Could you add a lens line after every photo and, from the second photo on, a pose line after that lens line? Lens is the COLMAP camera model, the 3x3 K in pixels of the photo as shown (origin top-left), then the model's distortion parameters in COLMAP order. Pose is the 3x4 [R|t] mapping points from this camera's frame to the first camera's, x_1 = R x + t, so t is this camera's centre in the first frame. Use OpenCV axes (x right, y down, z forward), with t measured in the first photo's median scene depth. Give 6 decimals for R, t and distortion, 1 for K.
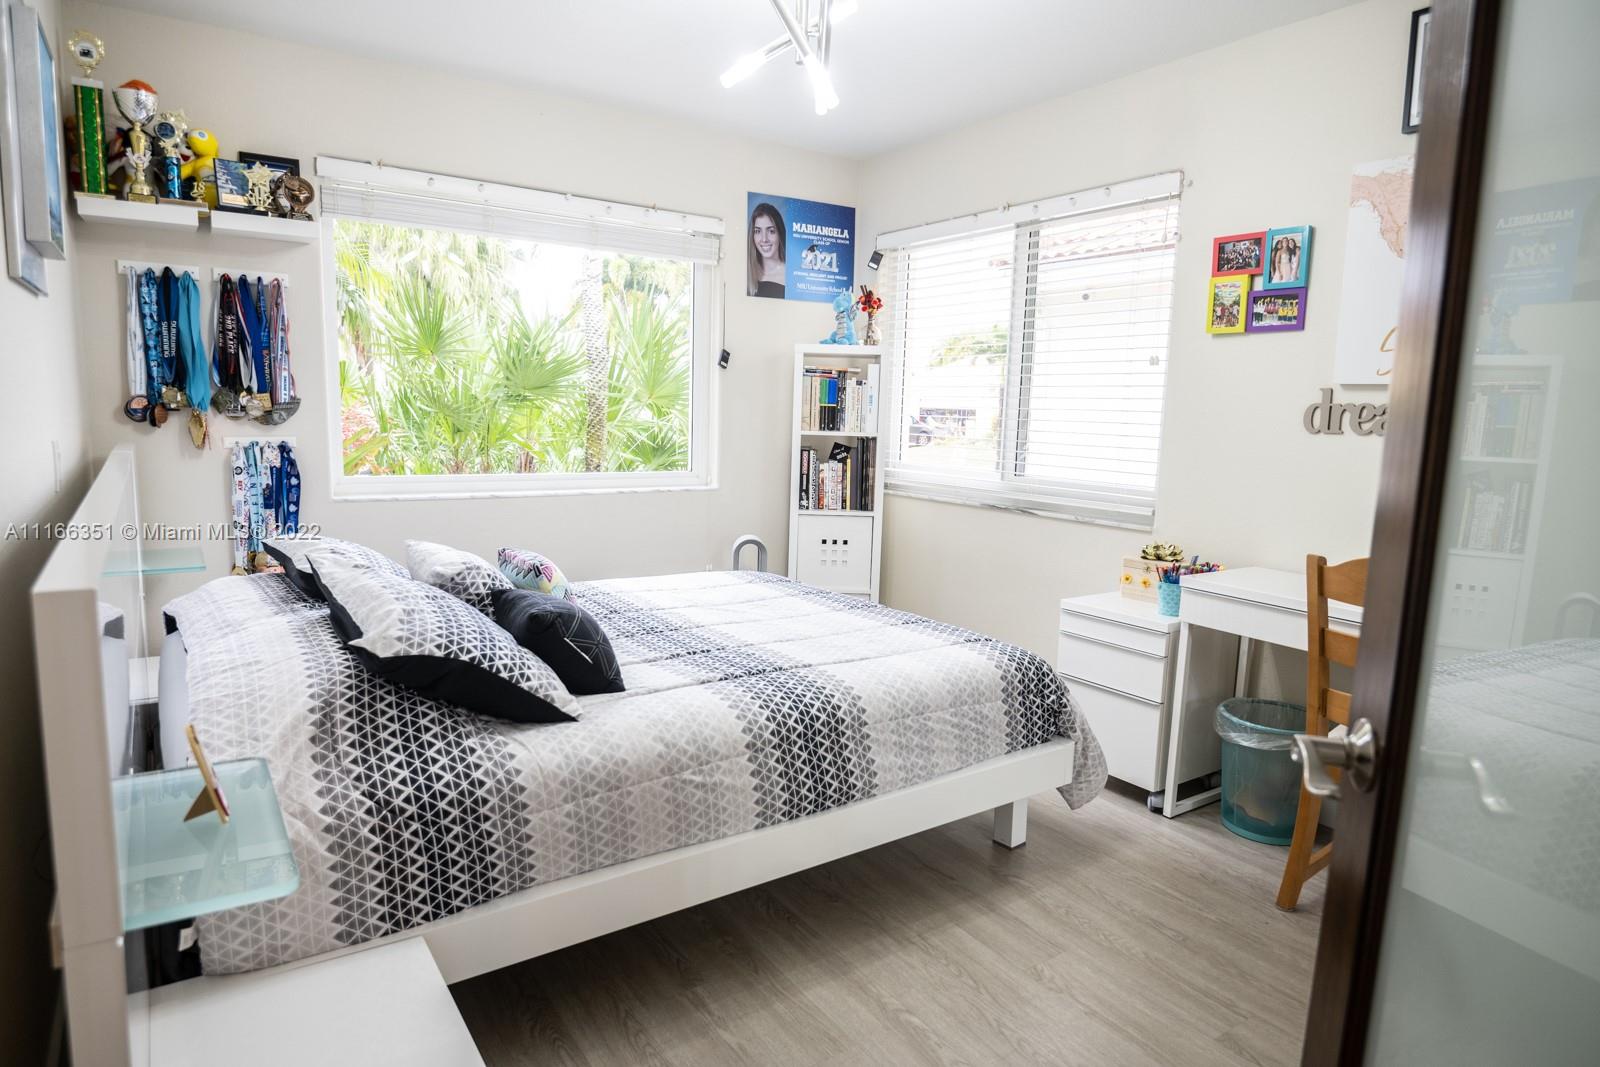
lens RADIAL K [[909.2, 0, 811.3], [0, 909.2, 536.8], [0, 0, 1]] dist [0.002946, -0.019789]
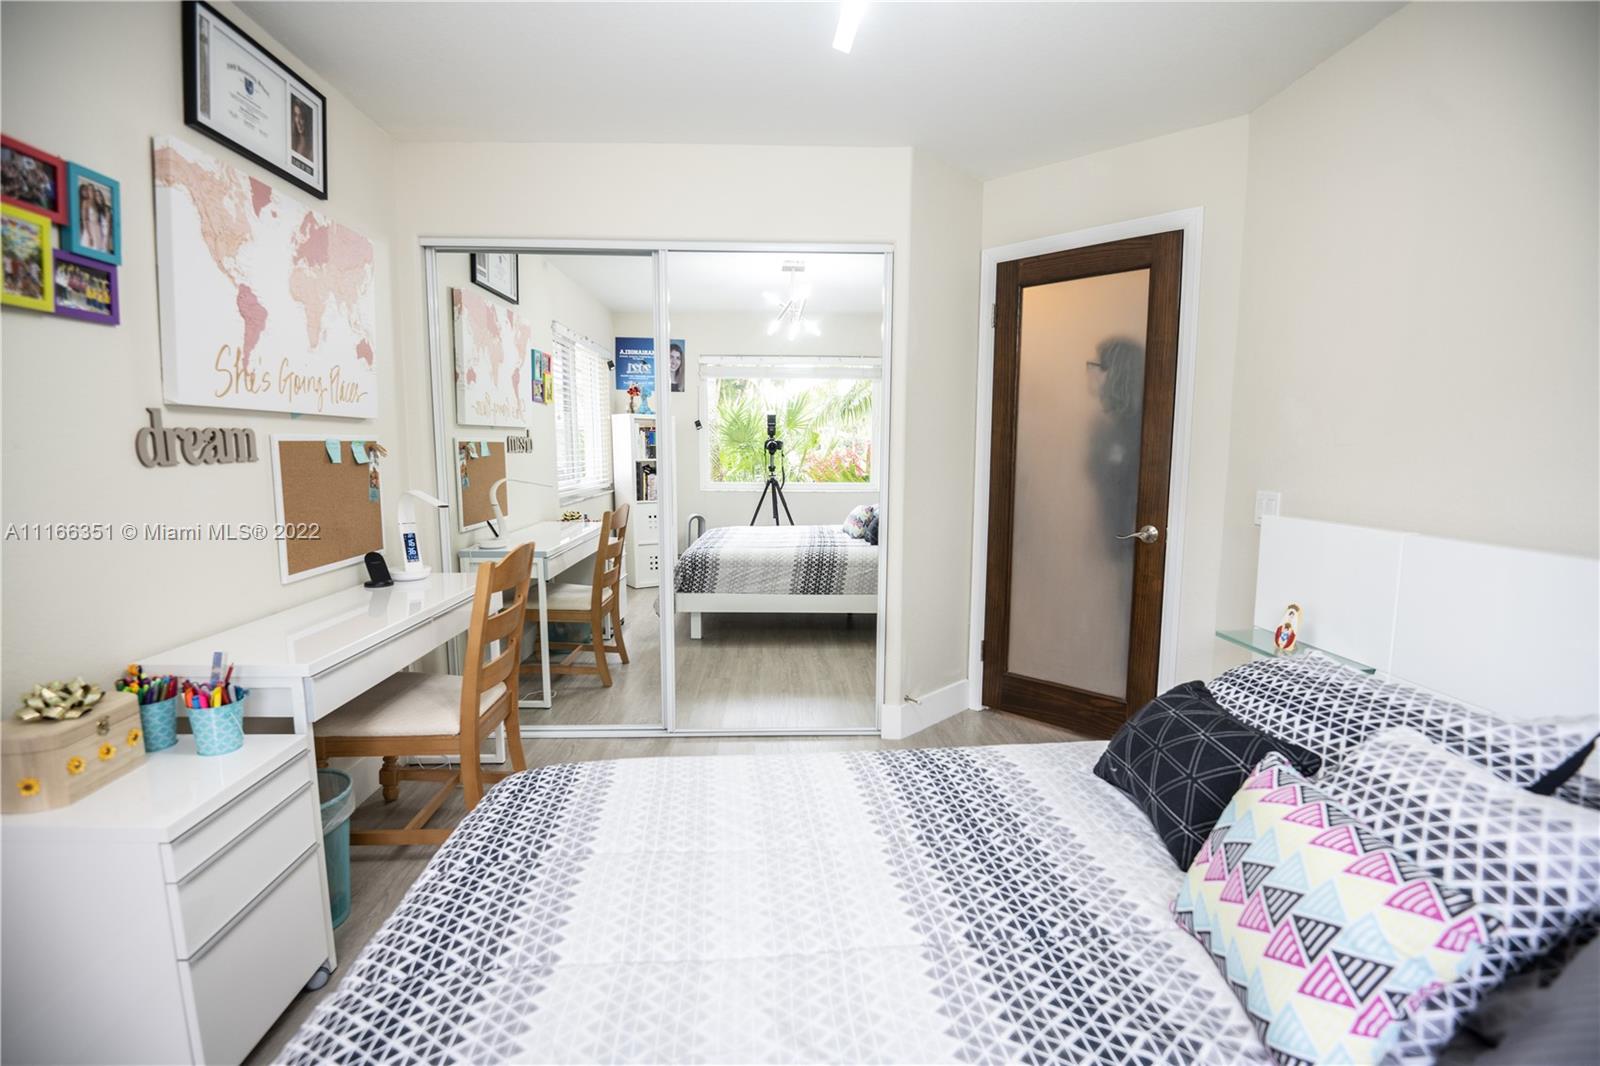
lens RADIAL K [[733.8, 0, 800.7], [0, 733.8, 529.8], [0, 0, 1]] dist [-0.030901, -0.010798]
pose [[-0.853457, -0.096048, 0.512237, -0.205545], [0.037236, 0.969121, 0.243757, -0.175699], [-0.519832, 0.227110, -0.823527, 1.141293]]
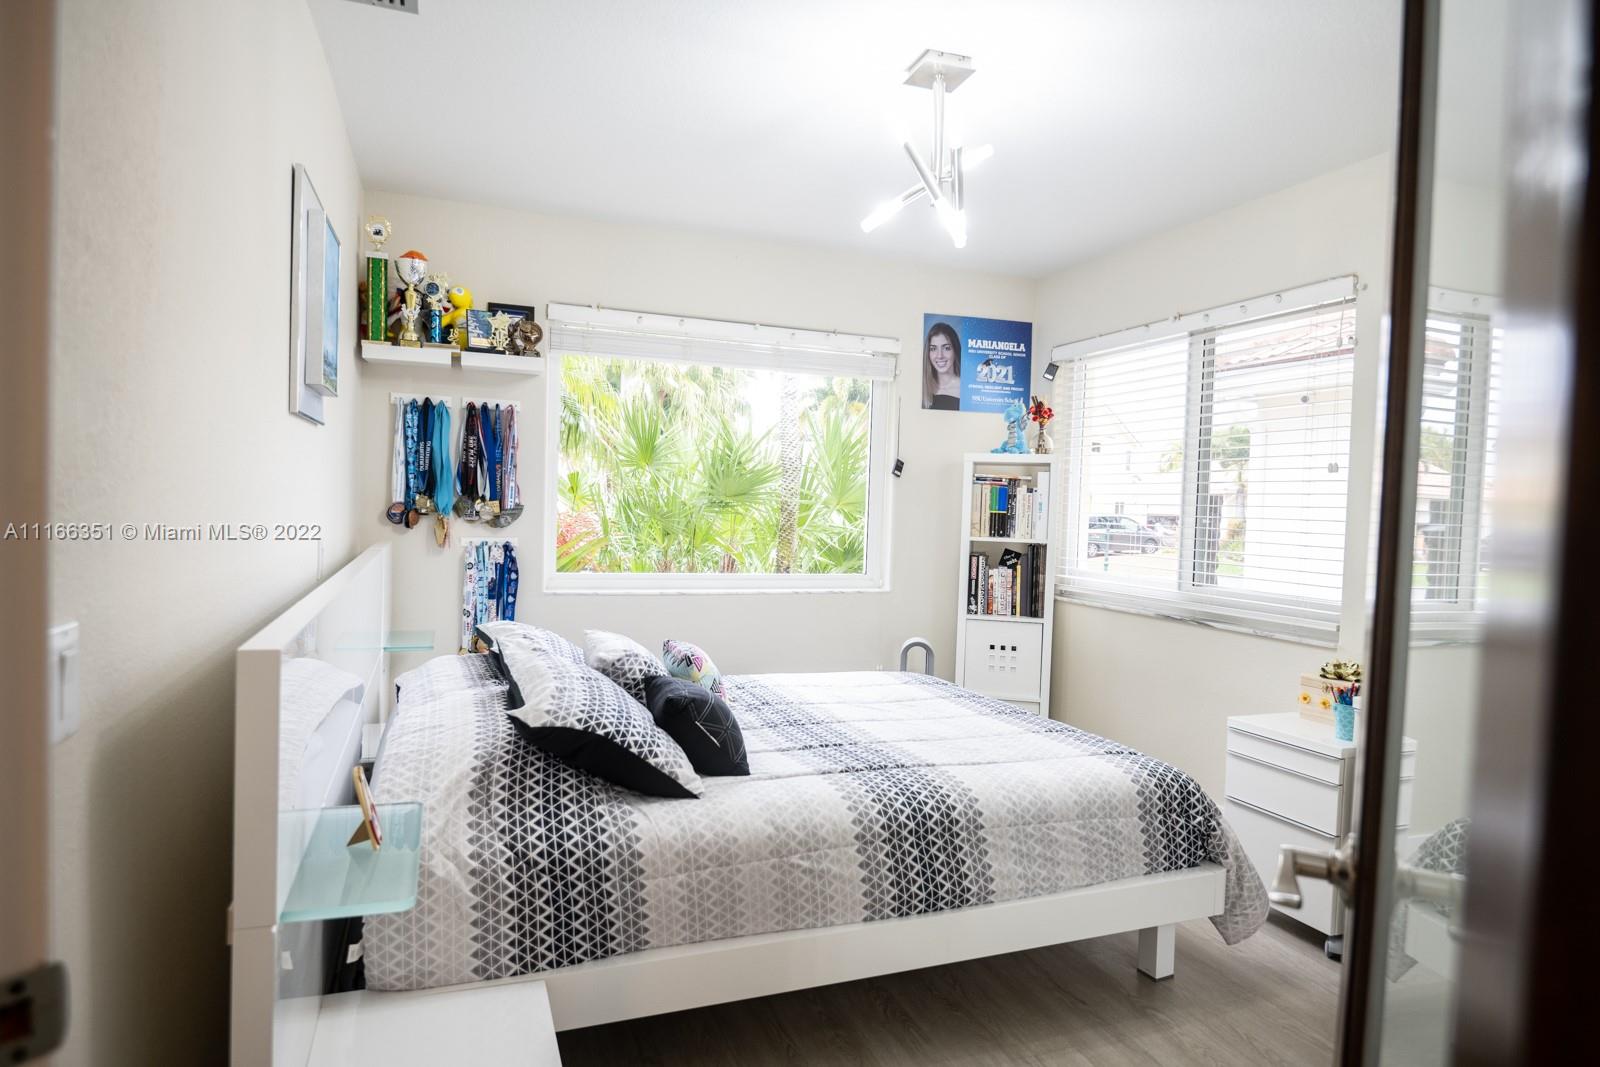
lens RADIAL K [[890.7, 0, 792.6], [0, 890.7, 538.4], [0, 0, 1]] dist [0.005546, -0.019756]
pose [[0.972307, 0.010626, -0.233466, 0.078863], [-0.036908, 0.993411, -0.108497, 0.002691], [0.230775, 0.114109, 0.966293, -0.037338]]
